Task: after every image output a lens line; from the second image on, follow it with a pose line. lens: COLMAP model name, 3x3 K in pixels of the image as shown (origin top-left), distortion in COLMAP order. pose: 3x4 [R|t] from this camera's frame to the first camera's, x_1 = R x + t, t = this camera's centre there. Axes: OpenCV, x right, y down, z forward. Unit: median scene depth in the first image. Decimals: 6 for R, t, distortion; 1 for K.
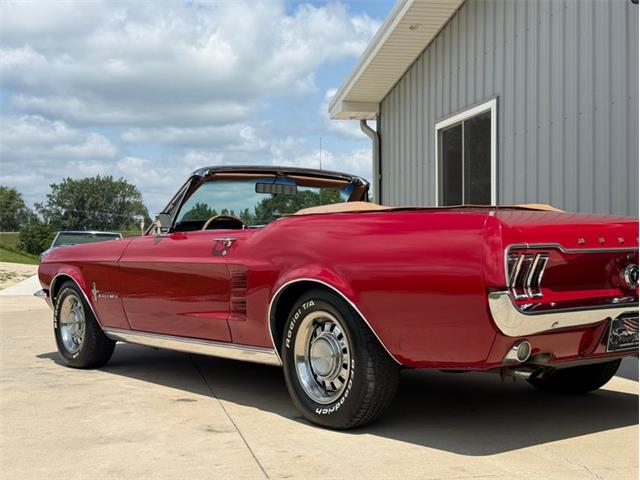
lens RADIAL K [[900.0, 0, 305.5], [0, 900.0, 258.5], [0, 0, 1]] dist [0.133489, 0.000000]
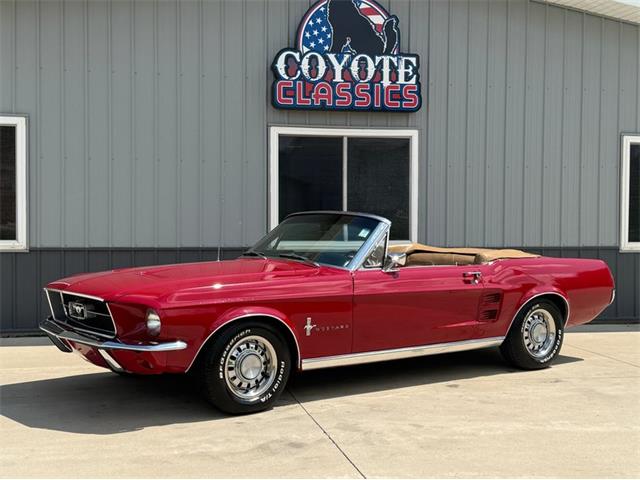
lens RADIAL K [[847.6, 0, 312.2], [0, 847.6, 253.3], [0, 0, 1]] dist [0.102064, 0.000000]
pose [[0.003744, -0.031170, 0.999507, -1.076540], [-0.004462, 0.999504, 0.031186, -0.068717], [-0.999983, -0.004576, 0.003603, 0.886010]]
